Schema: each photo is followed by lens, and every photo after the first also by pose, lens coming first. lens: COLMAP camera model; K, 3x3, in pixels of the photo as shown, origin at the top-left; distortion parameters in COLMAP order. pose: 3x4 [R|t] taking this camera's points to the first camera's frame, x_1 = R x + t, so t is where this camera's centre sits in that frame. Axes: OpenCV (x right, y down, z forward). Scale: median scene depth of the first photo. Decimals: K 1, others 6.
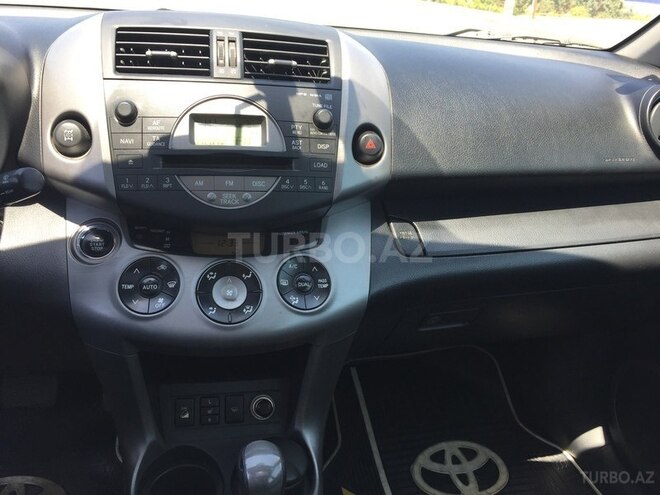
lens RADIAL K [[552.3, 0, 329.1], [0, 552.3, 251.1], [0, 0, 1]] dist [0.013494, 0.007675]
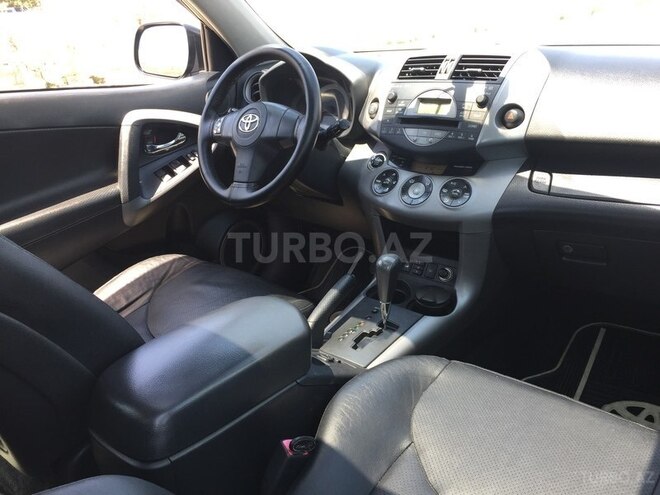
lens RADIAL K [[552.3, 0, 330.1], [0, 552.3, 246.2], [0, 0, 1]] dist [0.013494, 0.007675]
pose [[0.627317, 0.184704, -0.756544, 1.126262], [-0.223238, 0.973348, 0.052529, 0.231690], [0.746082, 0.135937, 0.651830, -0.450387]]
